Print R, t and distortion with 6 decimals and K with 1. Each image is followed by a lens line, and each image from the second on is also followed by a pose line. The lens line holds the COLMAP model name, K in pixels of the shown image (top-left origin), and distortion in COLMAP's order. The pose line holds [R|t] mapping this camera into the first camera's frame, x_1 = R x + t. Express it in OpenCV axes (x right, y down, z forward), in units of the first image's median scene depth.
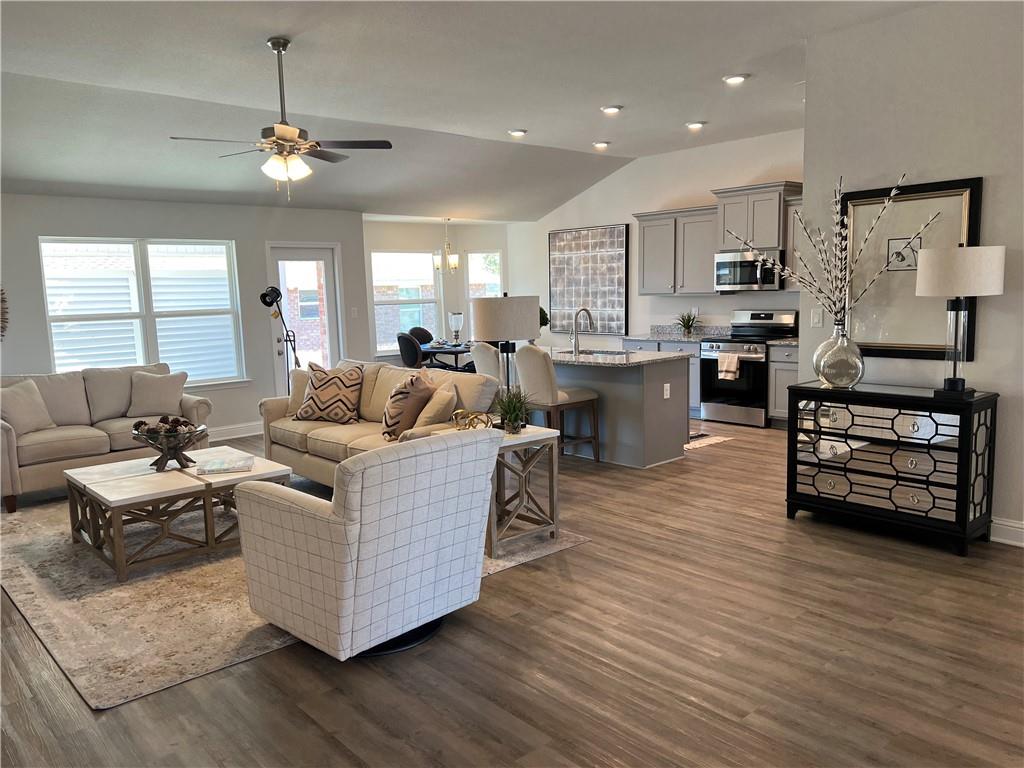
lens RADIAL K [[772.5, 0, 514.6], [0, 772.5, 384.4], [0, 0, 1]] dist [0.073573, -0.101849]
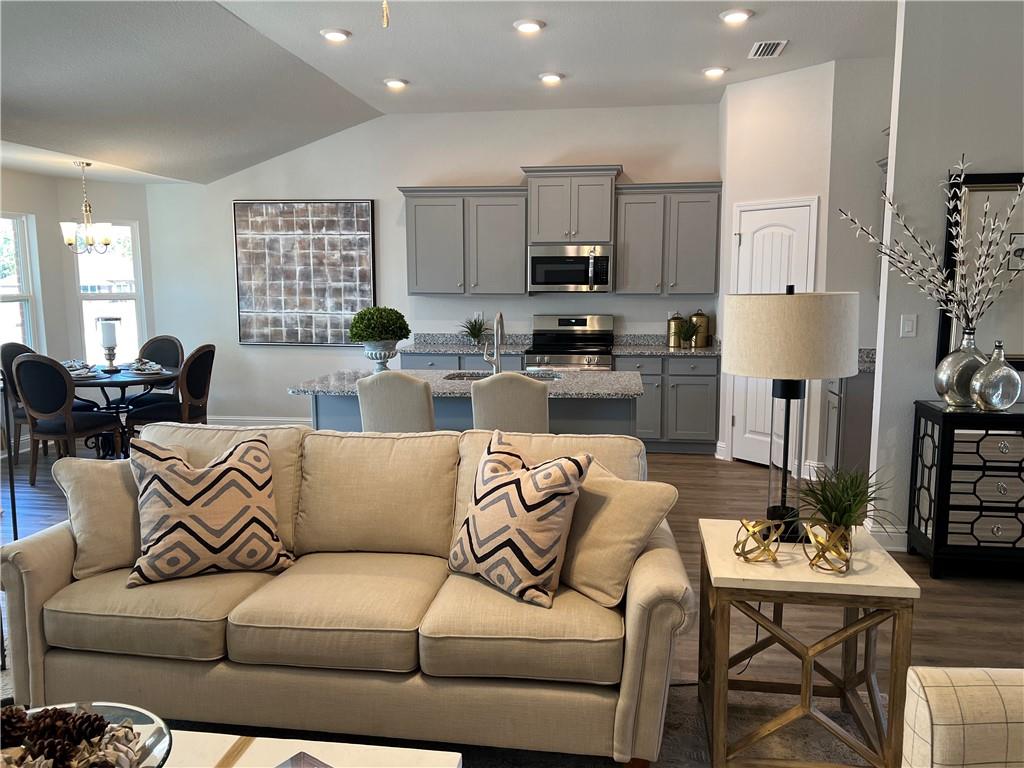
lens RADIAL K [[767.5, 0, 520.6], [0, 767.5, 381.0], [0, 0, 1]] dist [0.063854, -0.084985]
pose [[0.763553, -0.058414, 0.643097, -0.392003], [0.061544, 0.997950, 0.017575, -0.058189], [-0.642805, 0.026159, 0.765583, 0.559128]]
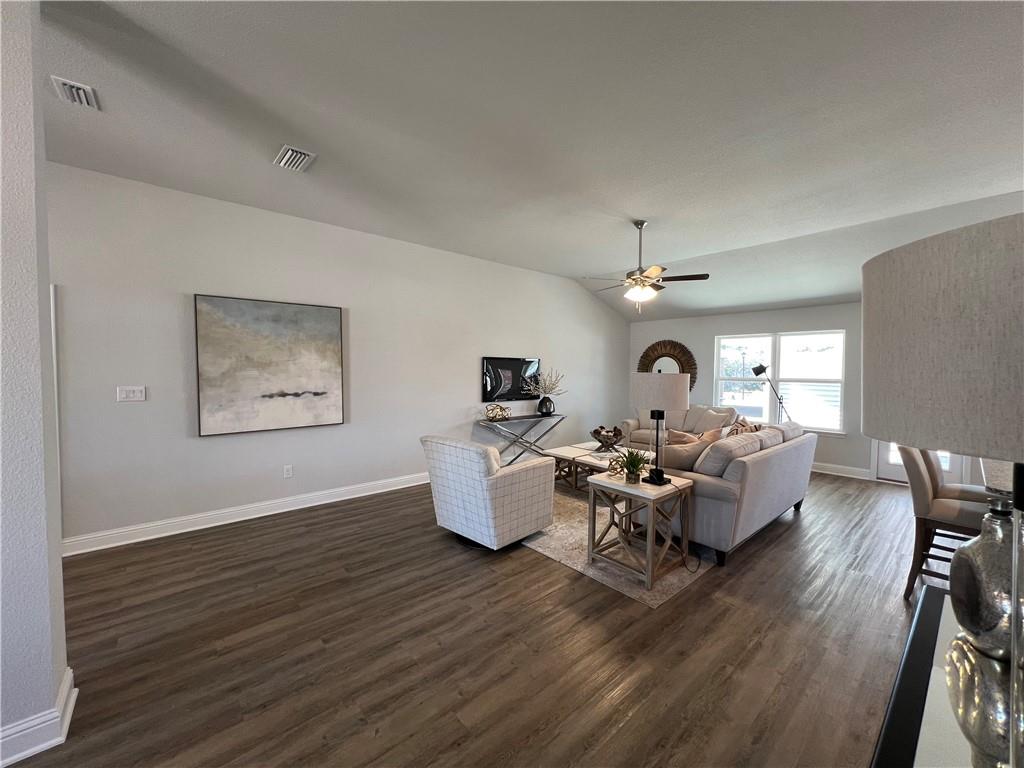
lens RADIAL K [[411.4, 0, 511.2], [0, 411.4, 382.9], [0, 0, 1]] dist [-0.001873, -0.000078]
pose [[-0.009606, 0.062886, -0.997974, 0.497452], [-0.131839, 0.989229, 0.063604, -0.084826], [0.991225, 0.132183, -0.001212, 0.605968]]
